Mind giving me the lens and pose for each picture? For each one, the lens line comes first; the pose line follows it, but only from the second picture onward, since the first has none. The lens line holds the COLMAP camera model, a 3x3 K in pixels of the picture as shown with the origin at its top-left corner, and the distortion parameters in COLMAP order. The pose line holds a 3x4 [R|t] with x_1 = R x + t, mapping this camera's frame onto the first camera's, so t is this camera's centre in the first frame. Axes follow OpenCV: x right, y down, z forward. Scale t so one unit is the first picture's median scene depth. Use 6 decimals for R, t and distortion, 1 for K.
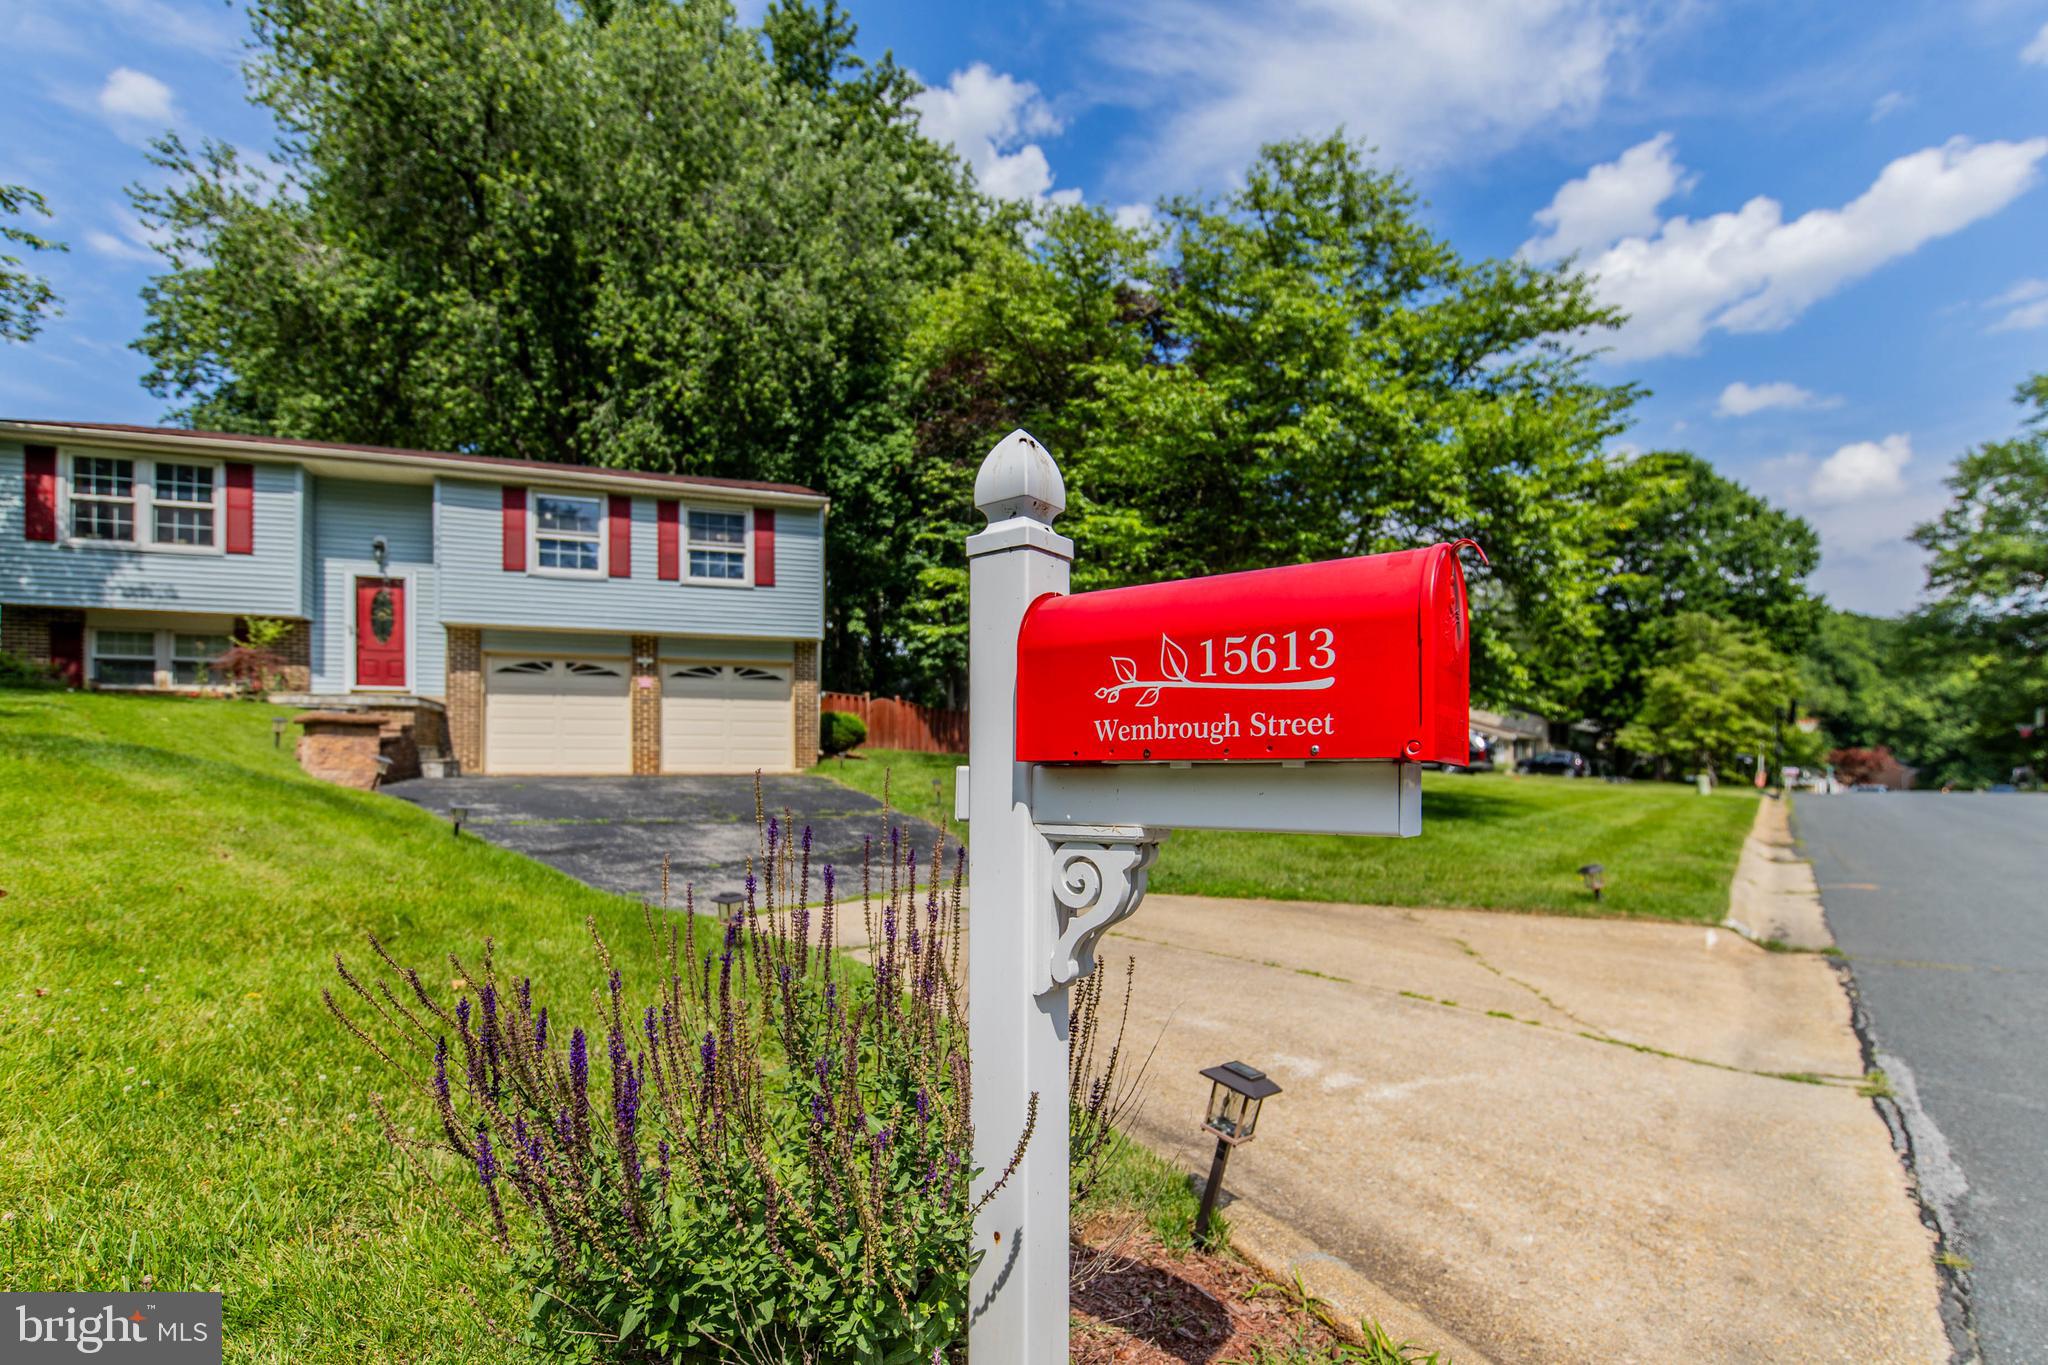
lens RADIAL K [[945.8, 0, 1000.9], [0, 945.8, 776.4], [0, 0, 1]] dist [0.006512, 0.000276]
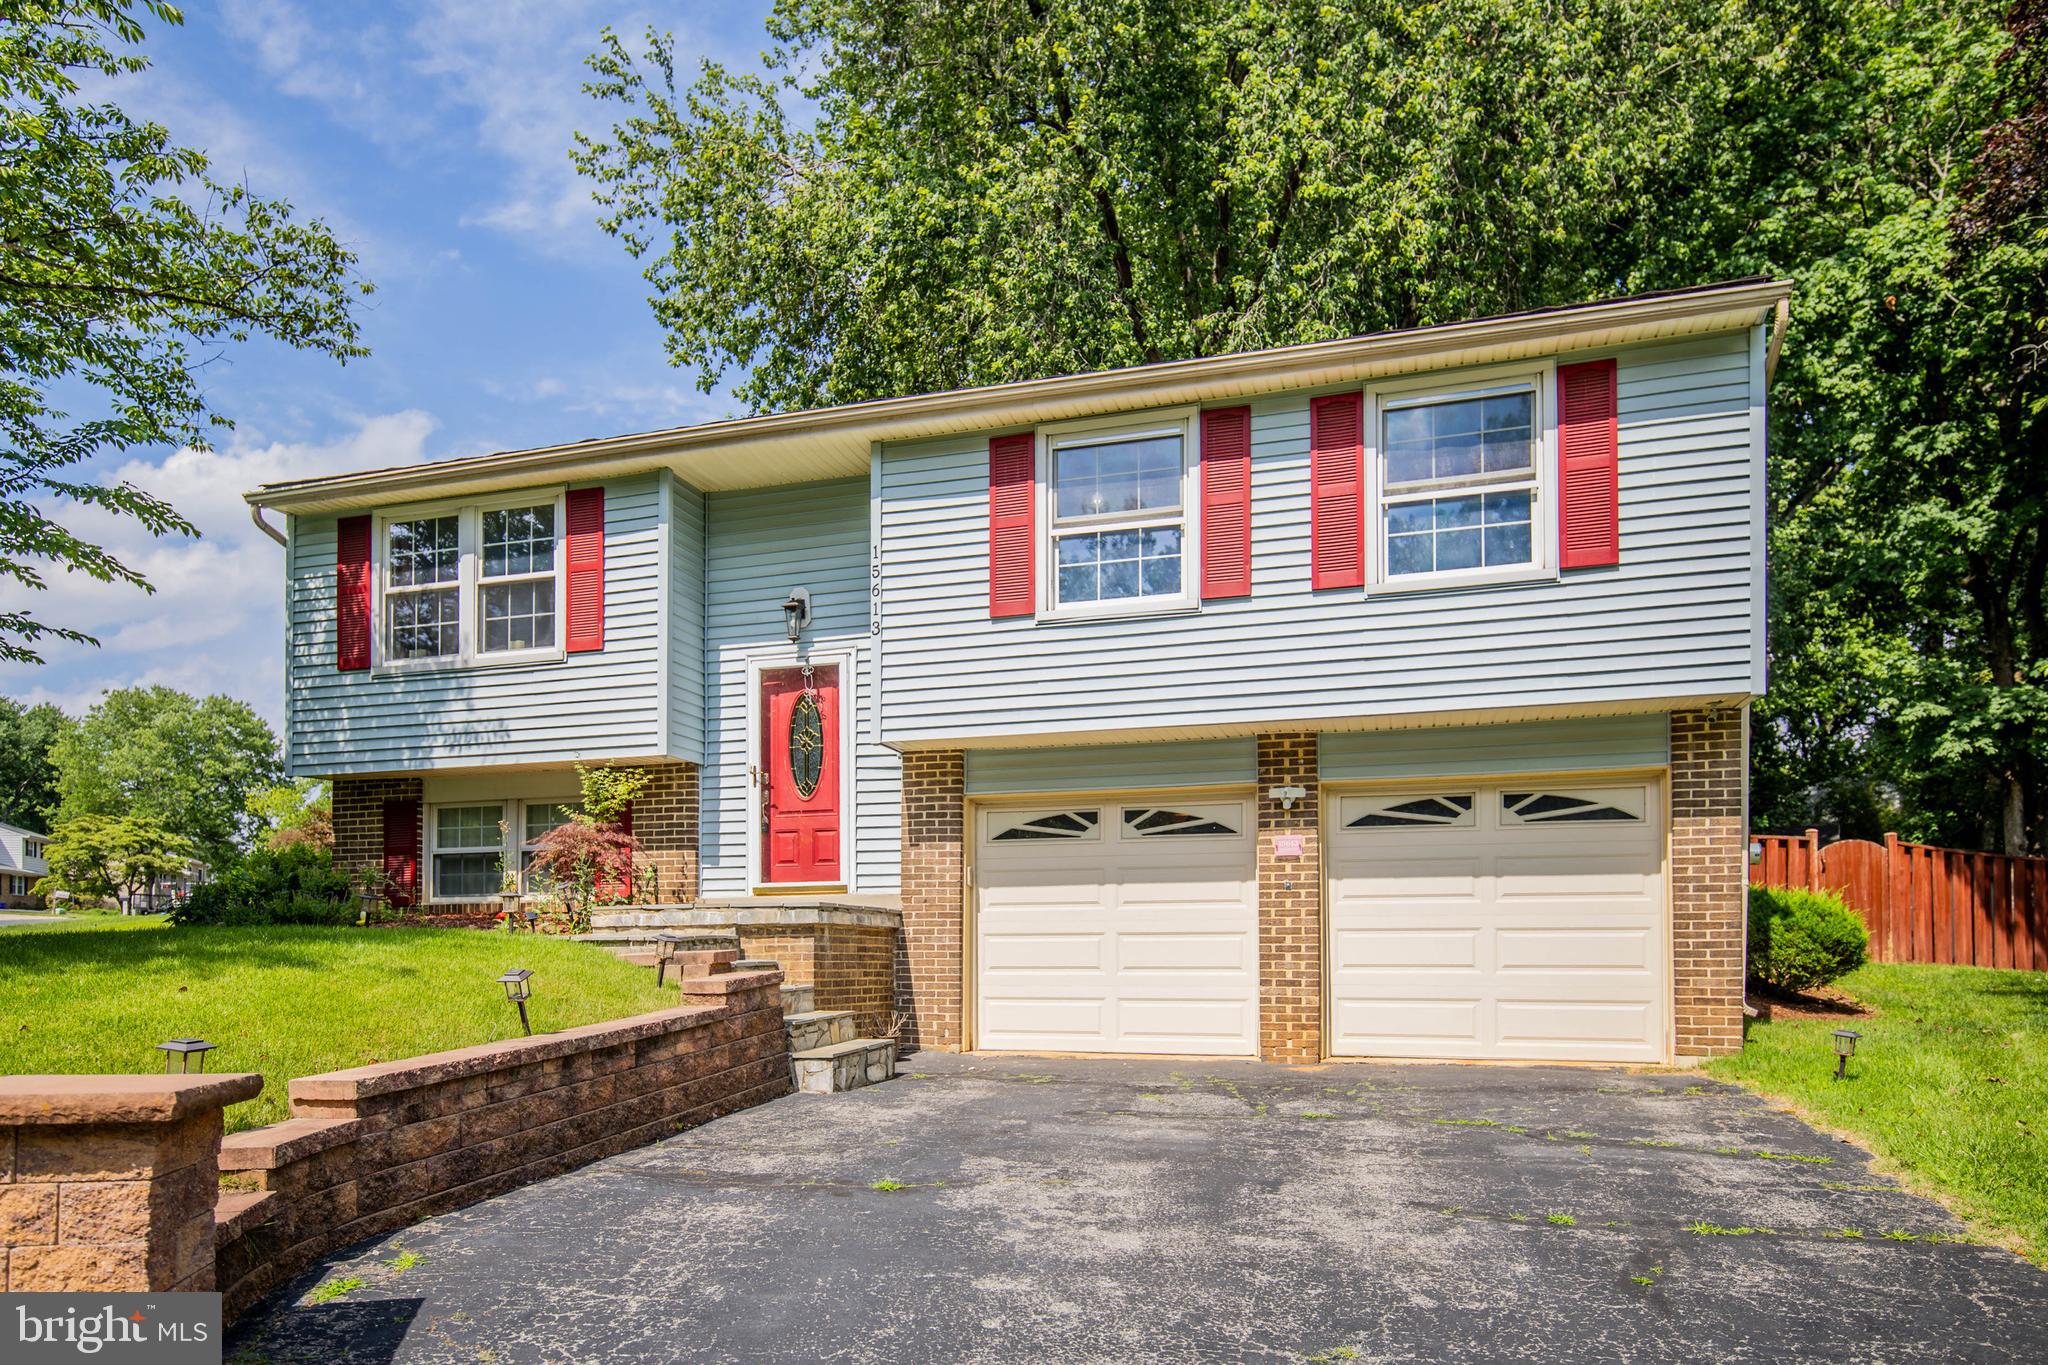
lens RADIAL K [[1336.2, 0, 1017.0], [0, 1336.2, 937.0], [0, 0, 1]] dist [0.005155, 0.001495]
pose [[0.813192, -0.008322, -0.581937, -0.133527], [0.003110, 0.999946, -0.009954, -0.054773], [0.581988, 0.006285, 0.813173, 0.463324]]
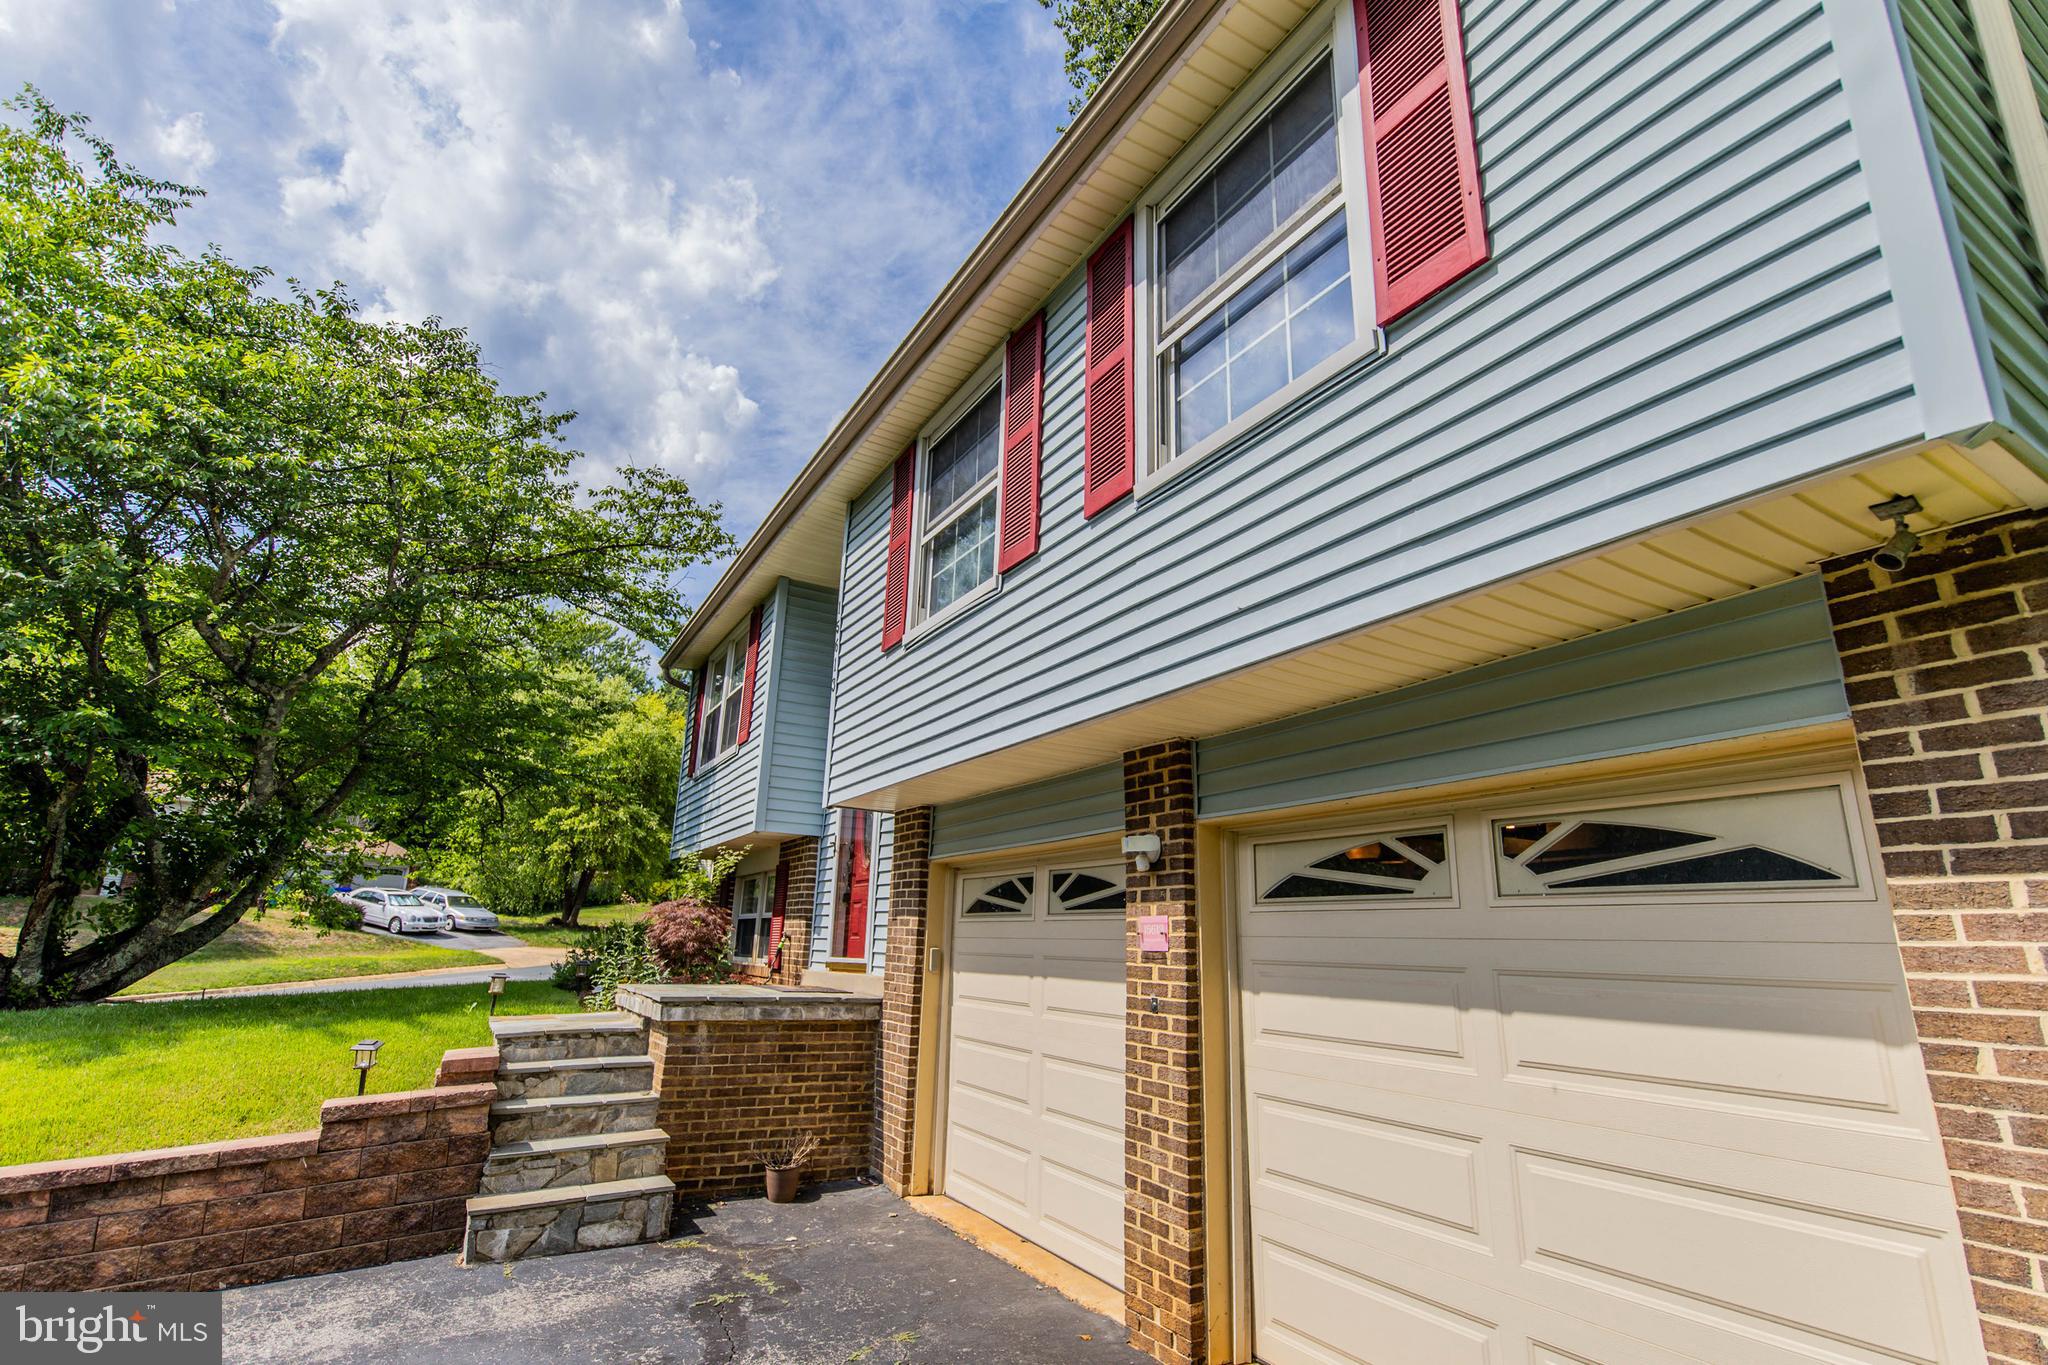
lens RADIAL K [[970.2, 0, 1024.0], [0, 970.2, 682.5], [0, 0, 1]] dist [0.000841, -0.000066]
pose [[0.212399, -0.251584, -0.944242, -0.131210], [-0.023609, 0.964686, -0.262341, -0.098424], [0.976898, 0.078014, 0.198959, 0.943438]]
